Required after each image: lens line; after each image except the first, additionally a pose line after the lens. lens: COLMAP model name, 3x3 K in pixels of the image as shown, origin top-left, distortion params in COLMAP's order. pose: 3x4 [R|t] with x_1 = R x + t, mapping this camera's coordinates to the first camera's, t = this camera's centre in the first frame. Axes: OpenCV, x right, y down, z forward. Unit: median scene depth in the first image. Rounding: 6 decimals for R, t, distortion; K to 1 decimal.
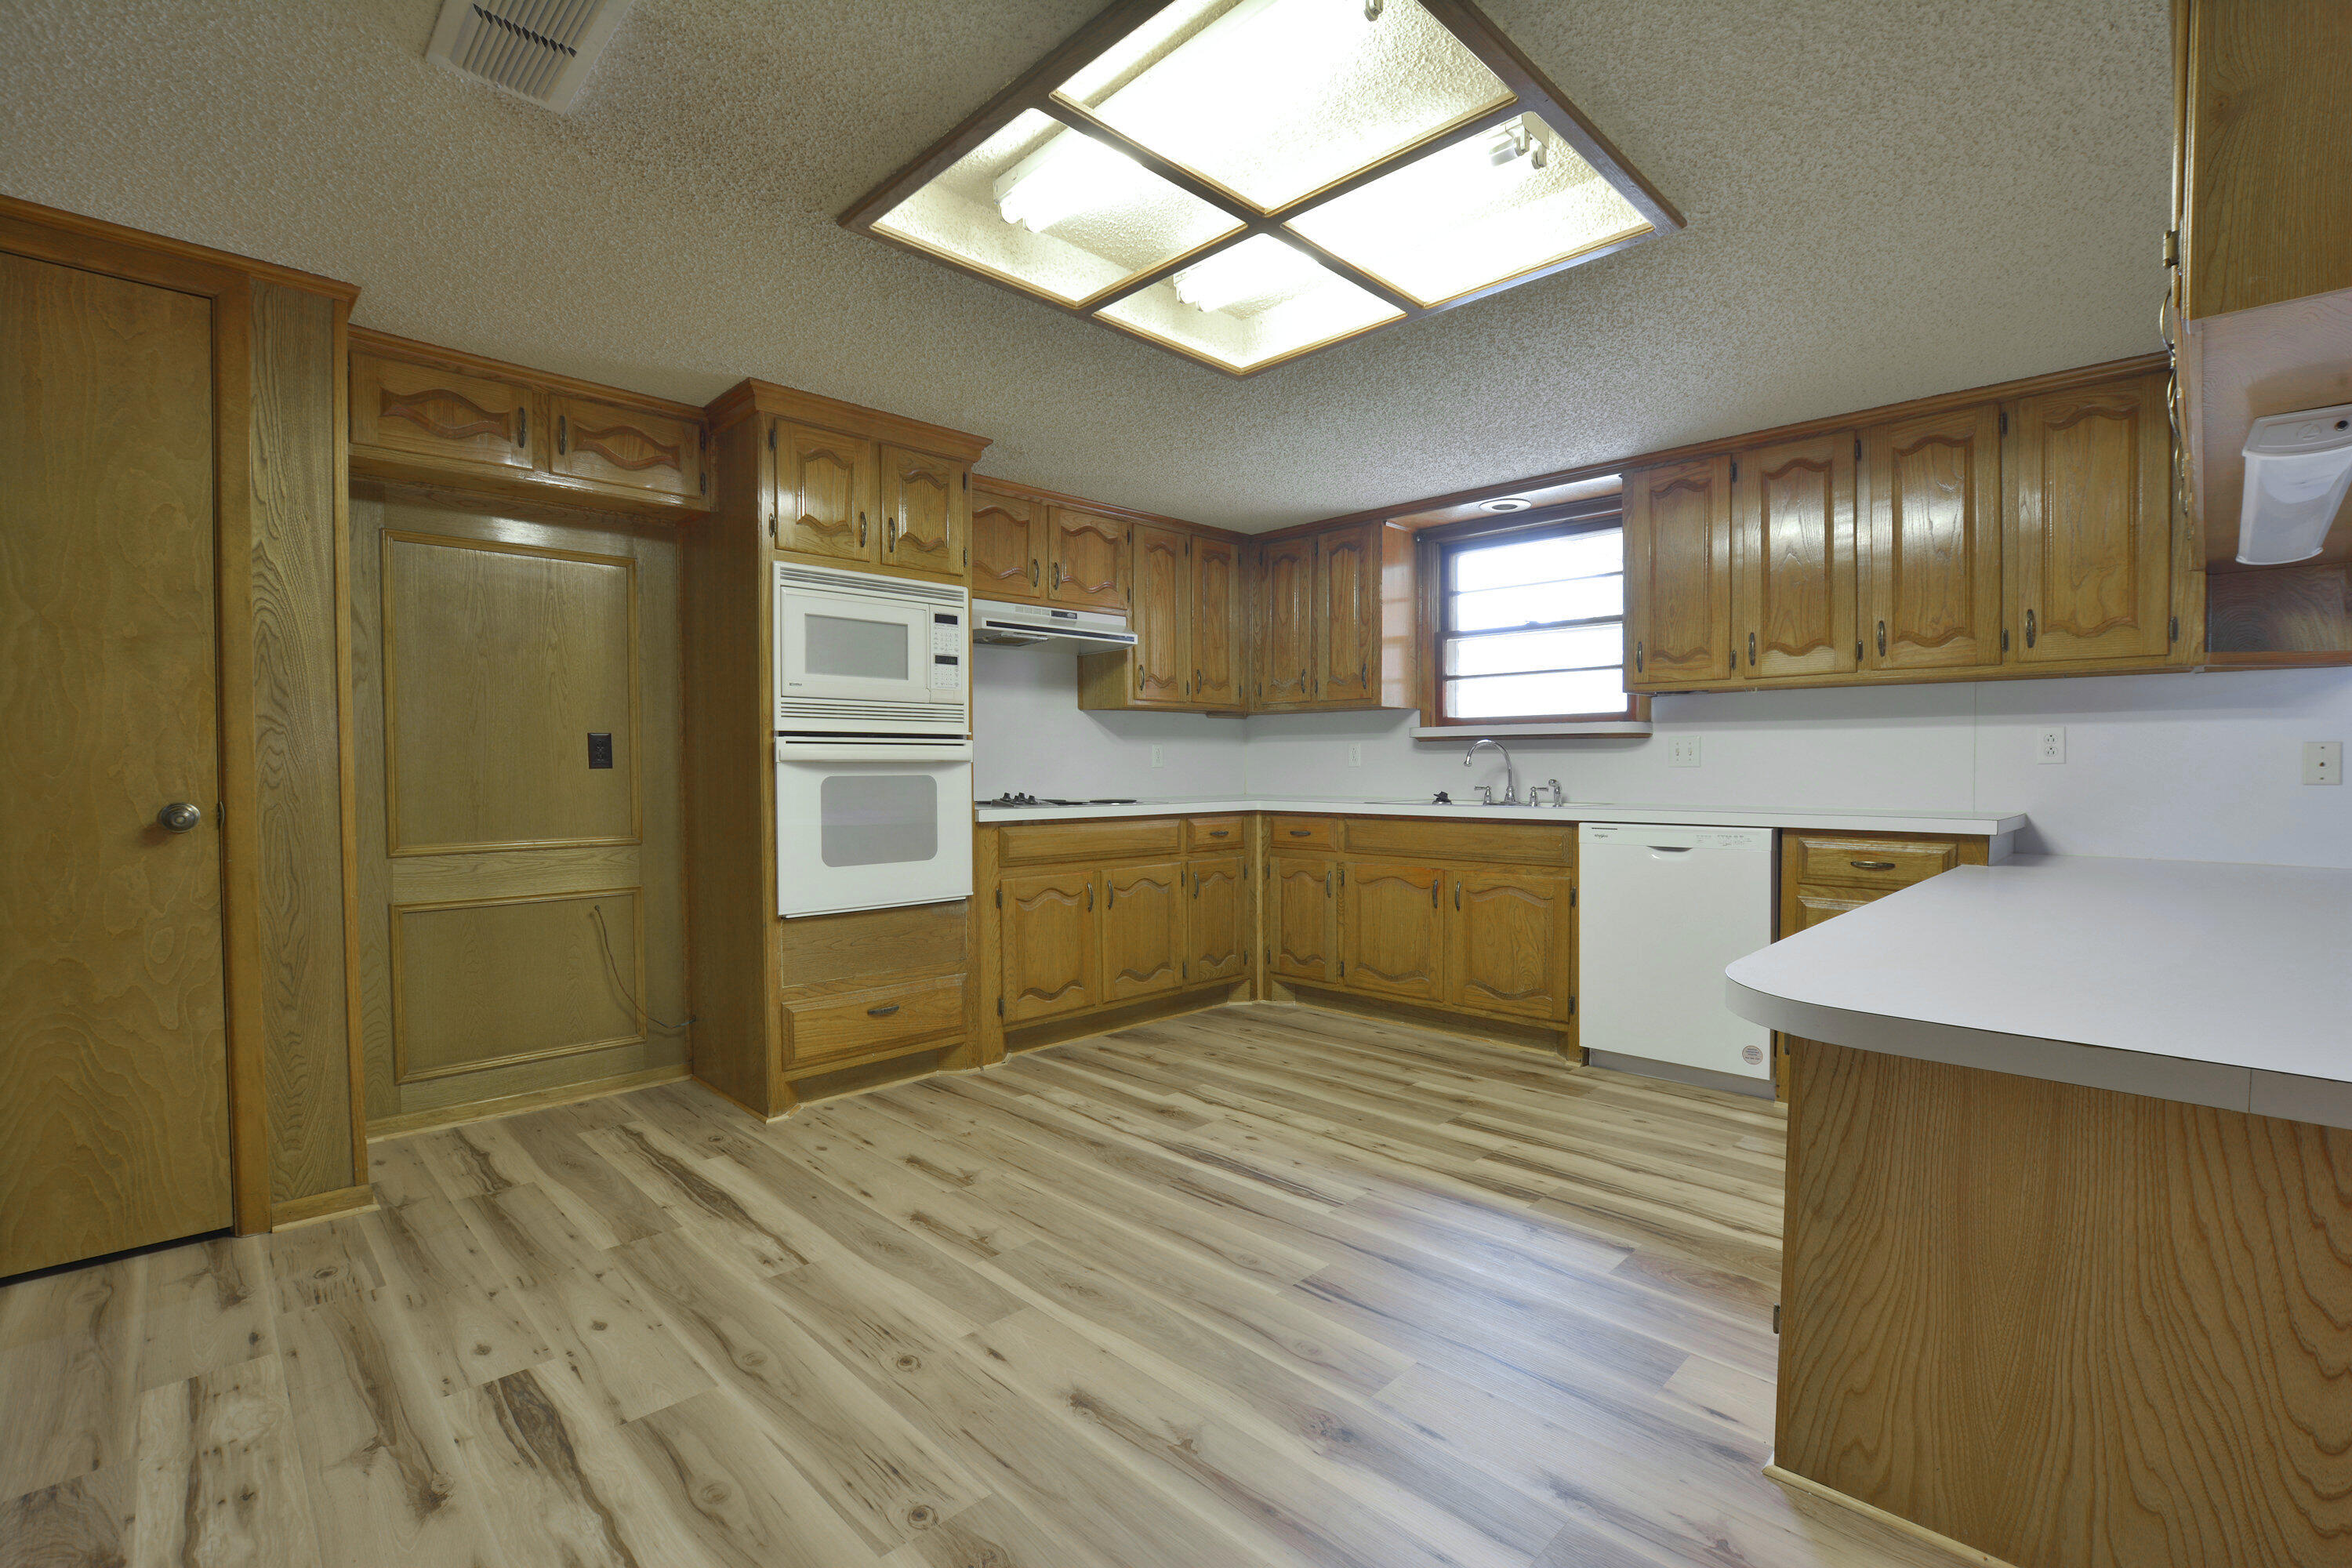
lens RADIAL K [[1044.7, 0, 1177.1], [0, 1044.7, 777.1], [0, 0, 1]] dist [-0.030661, 0.000471]
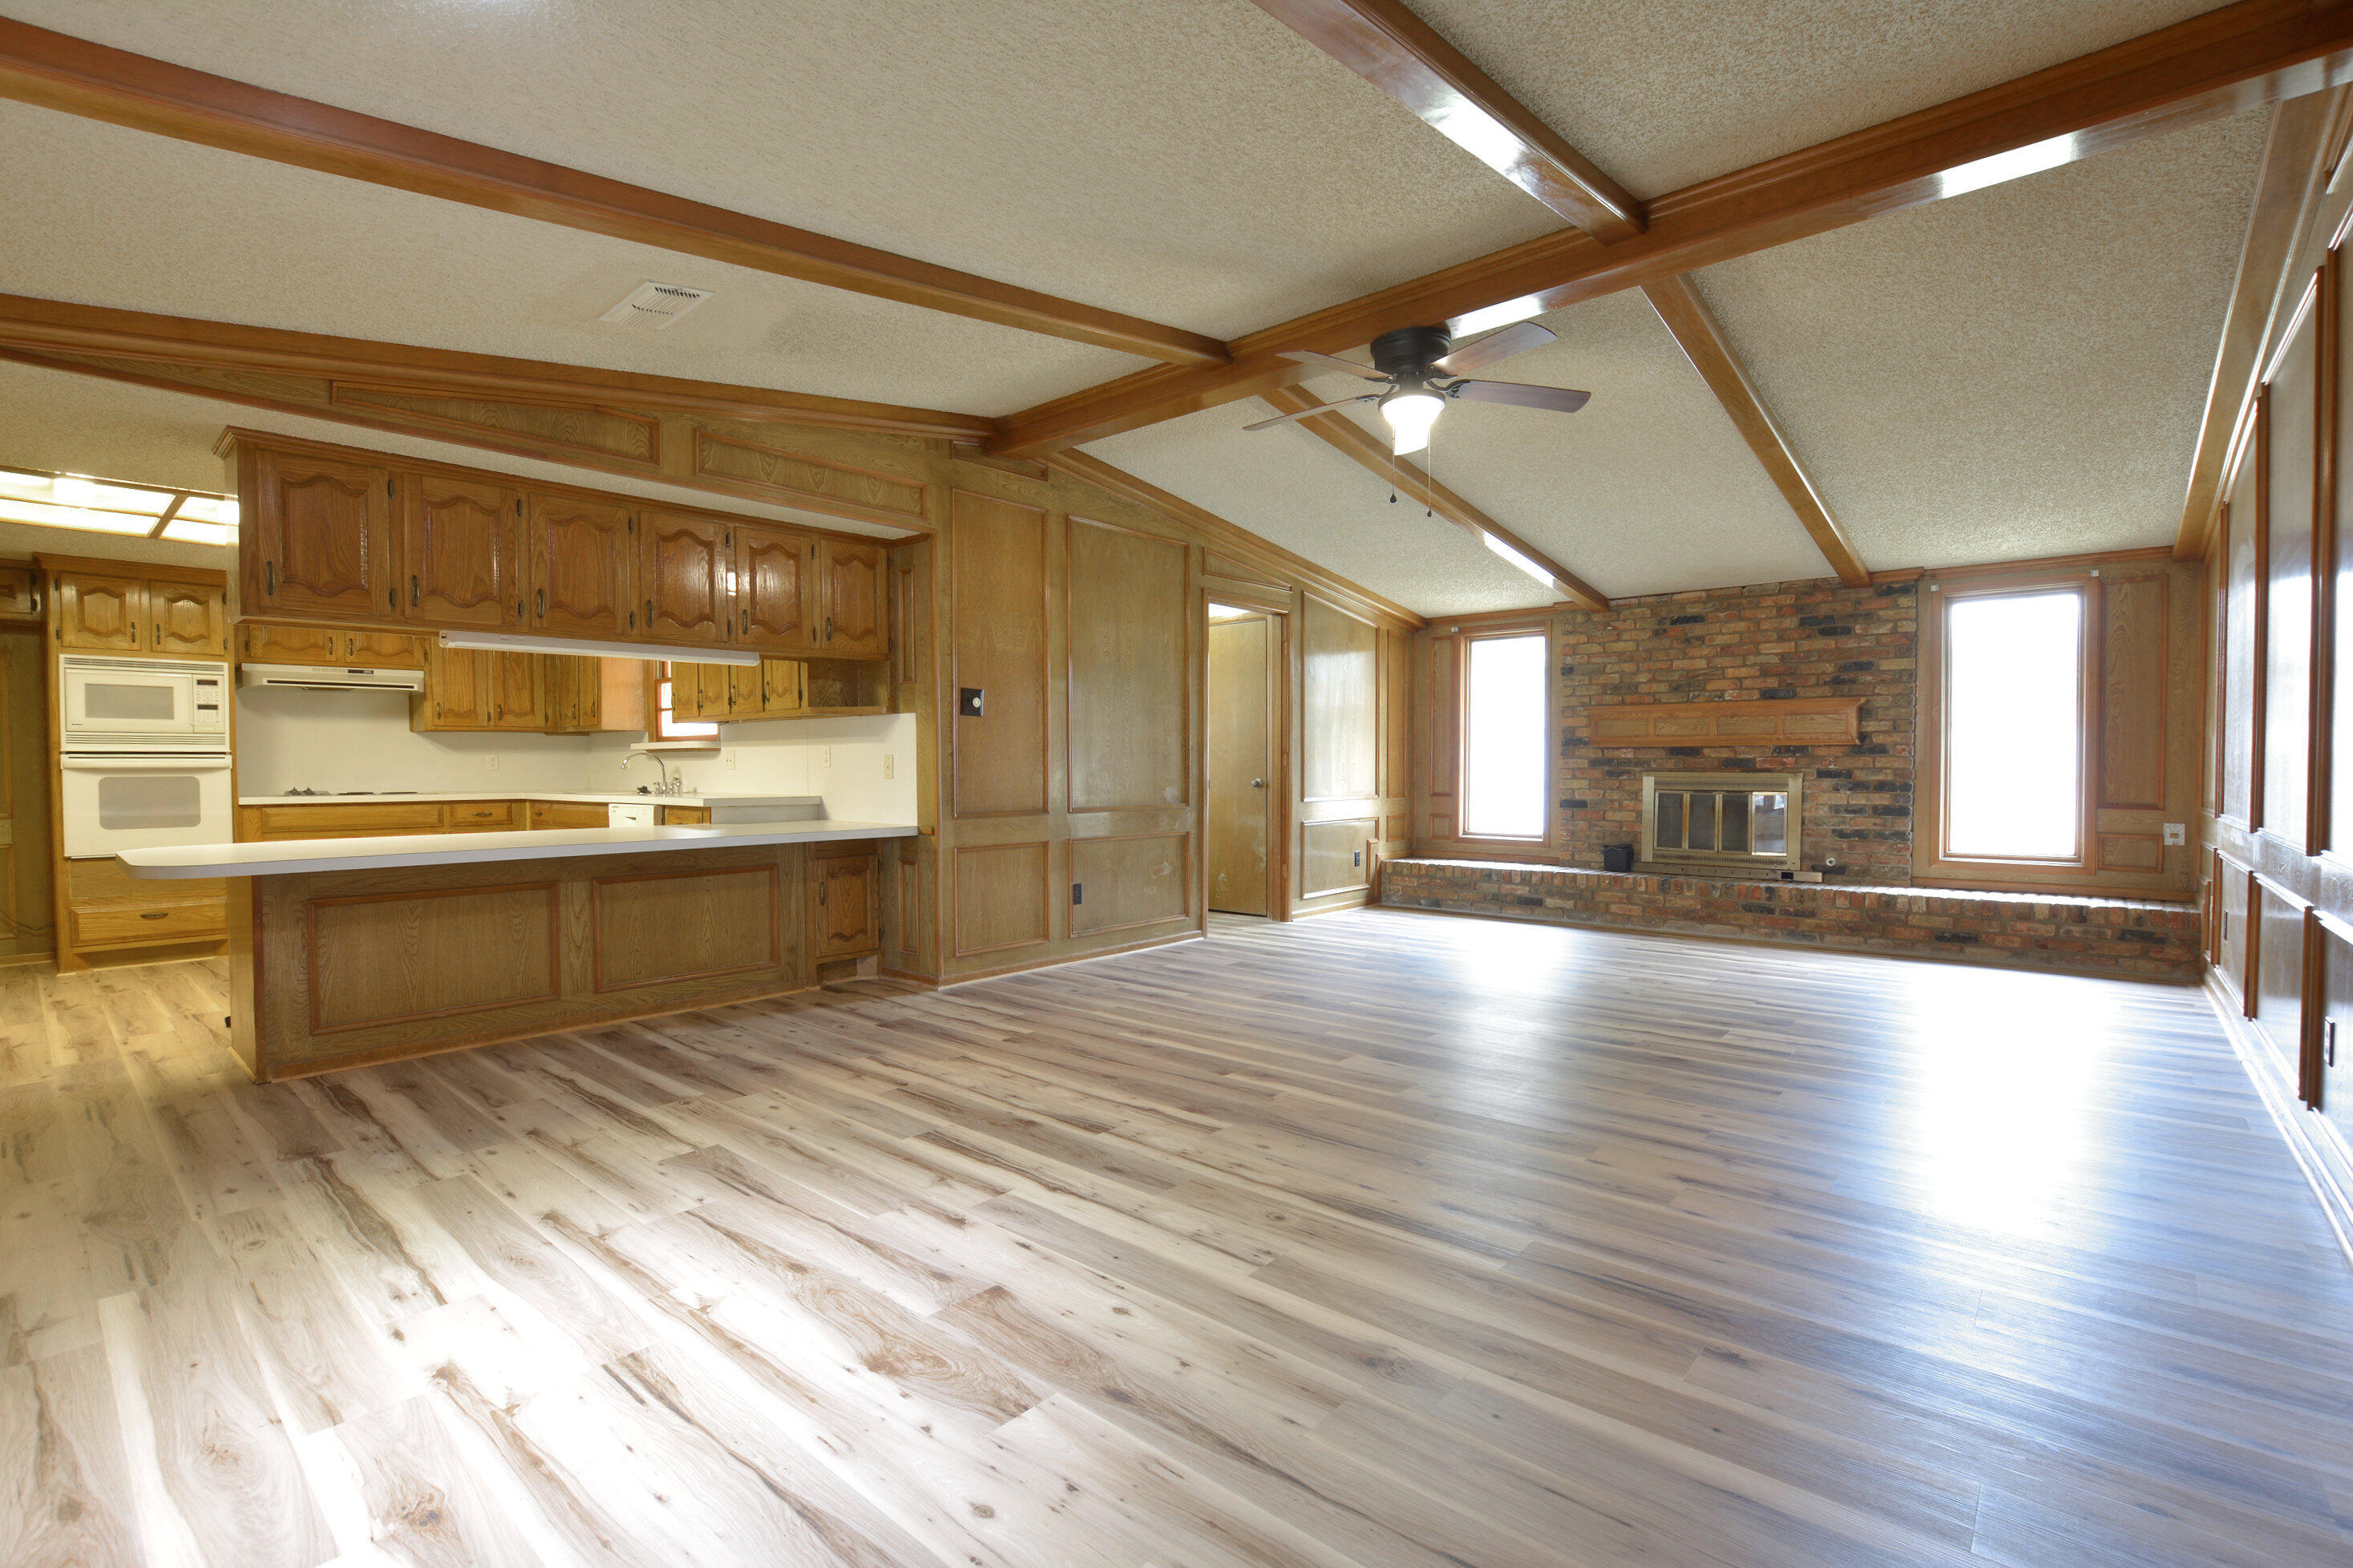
lens RADIAL K [[1060.7, 0, 1176.5], [0, 1060.7, 784.0], [0, 0, 1]] dist [-0.038660, 0.007437]
pose [[0.997111, -0.003268, 0.075888, 1.196775], [0.002854, 0.999980, 0.005563, 0.005576], [-0.075904, -0.005330, 0.997101, -0.757722]]
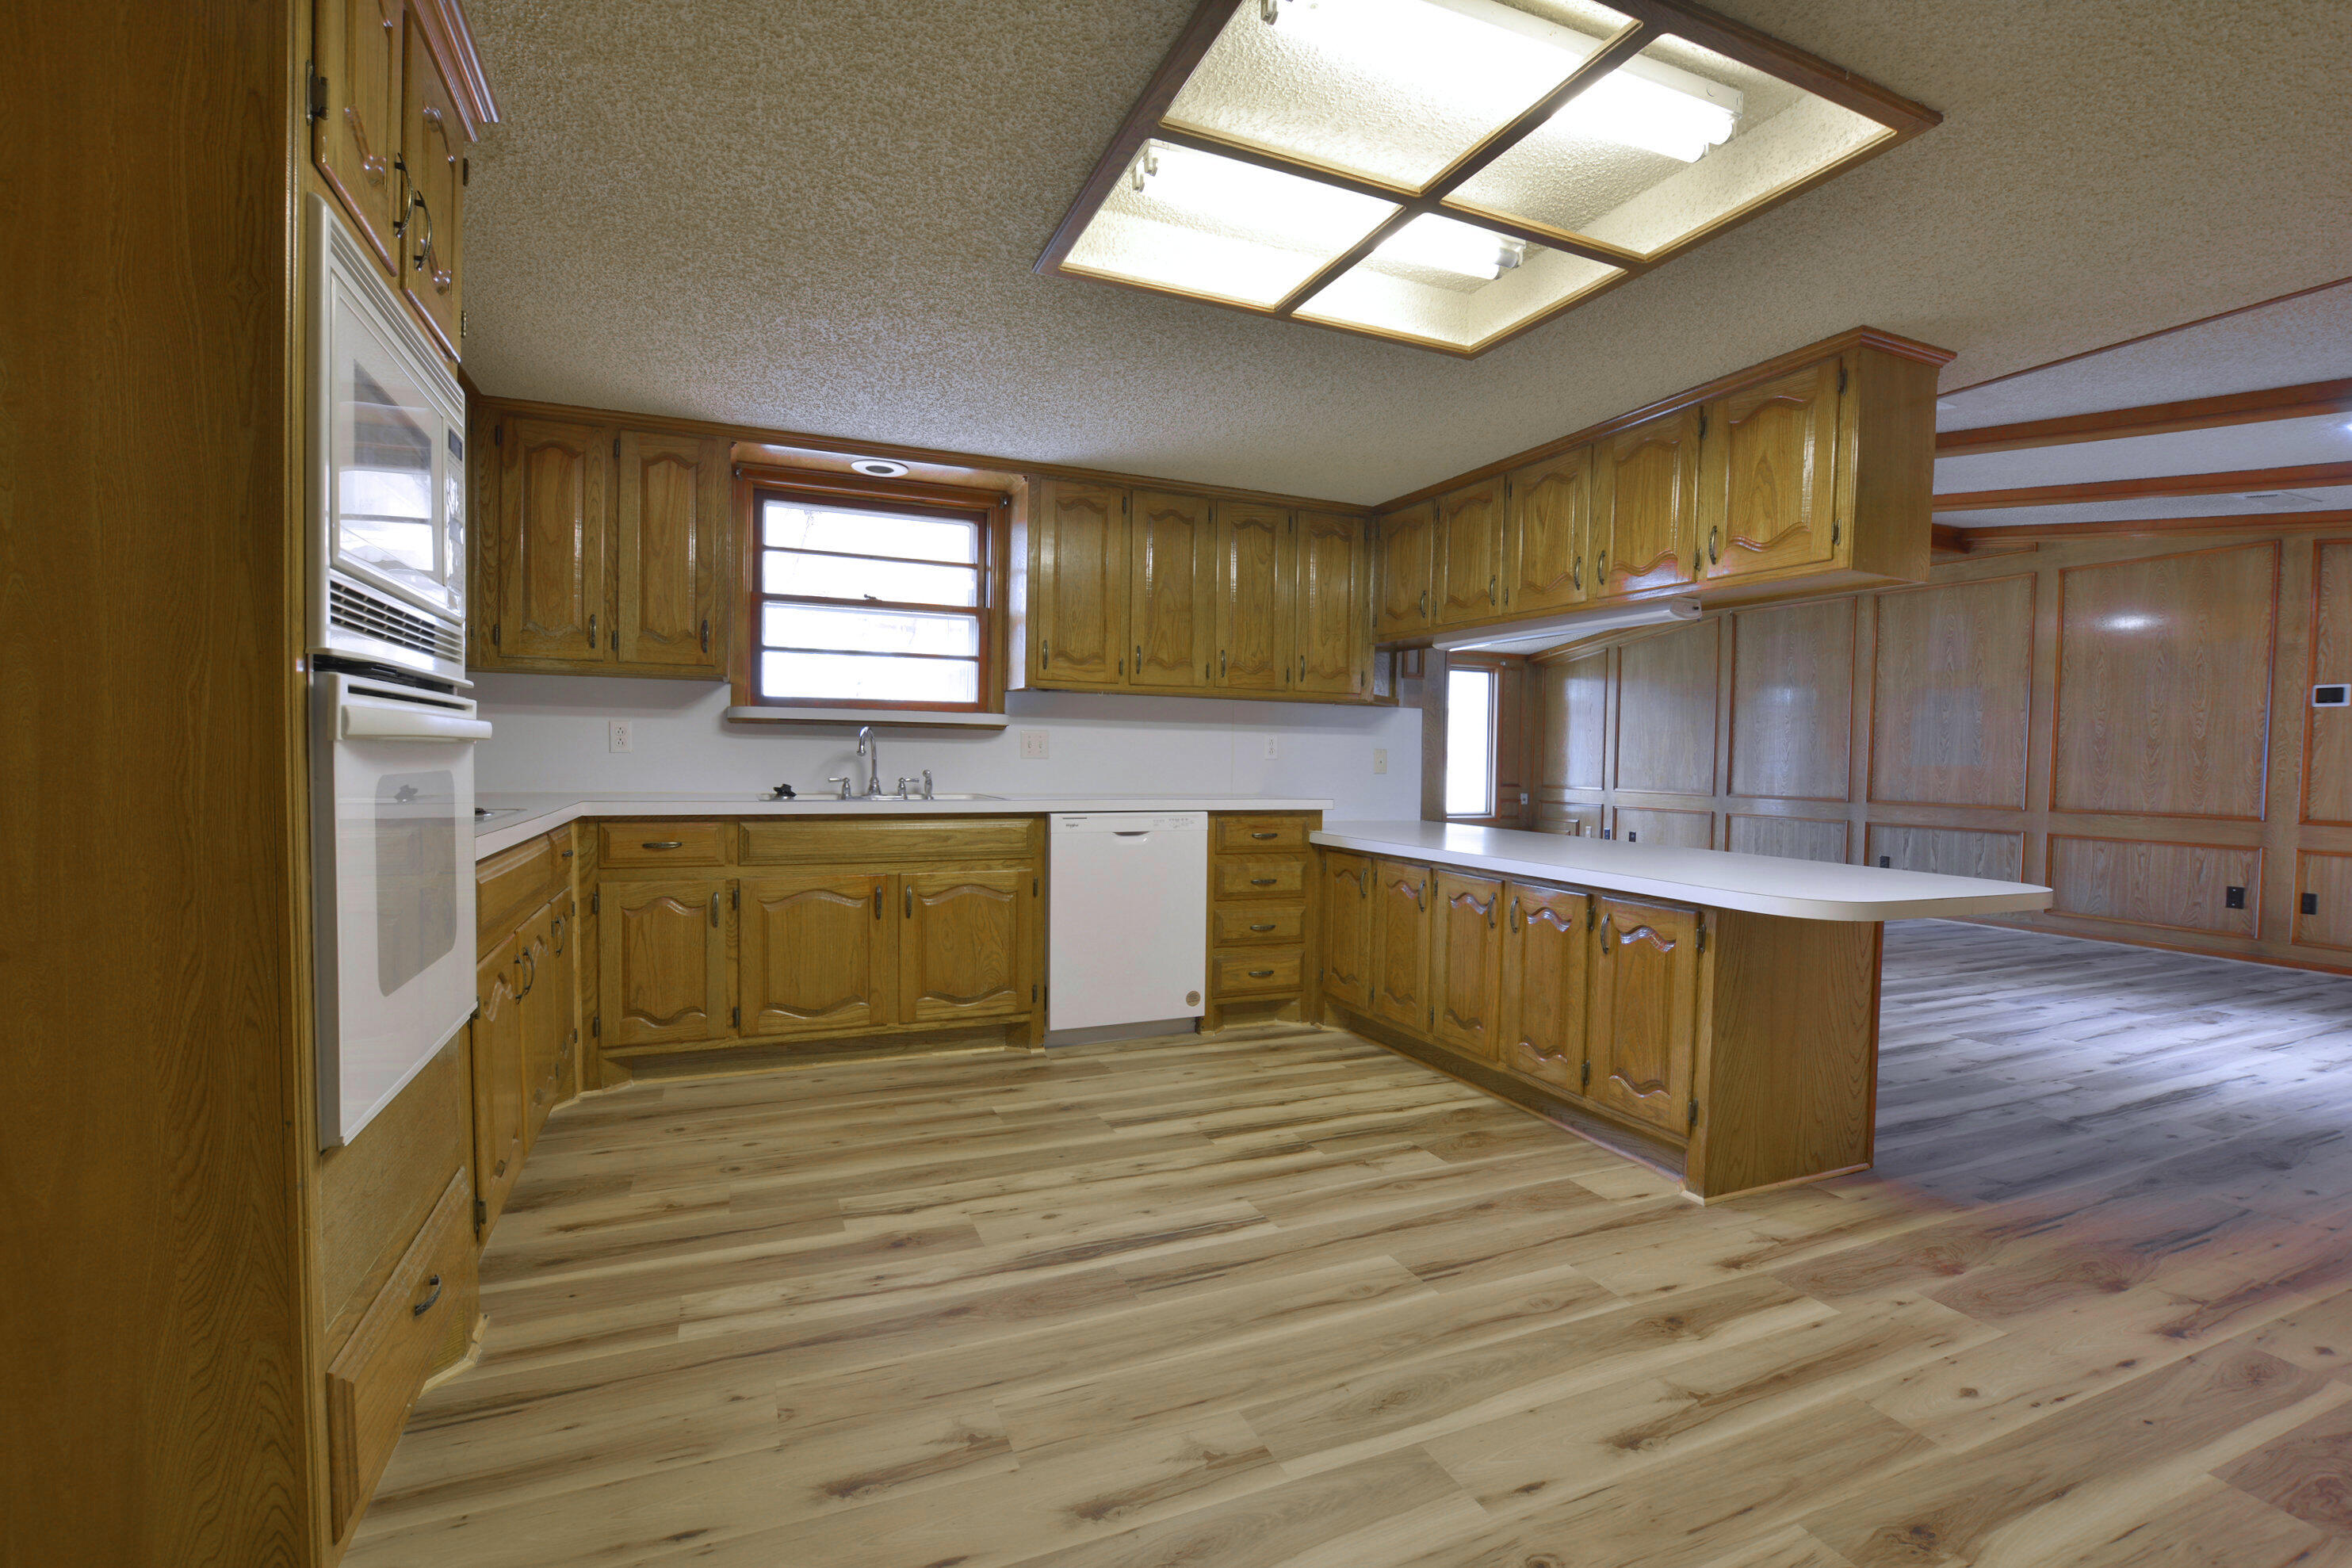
lens RADIAL K [[1060.3, 0, 1176.0], [0, 1060.3, 784.0], [0, 0, 1]] dist [-0.038660, 0.007437]
pose [[0.362343, -0.016031, 0.931907, -0.555317], [-0.006591, 0.999783, 0.019761, -0.007031], [-0.932022, -0.013303, 0.362159, 0.521236]]
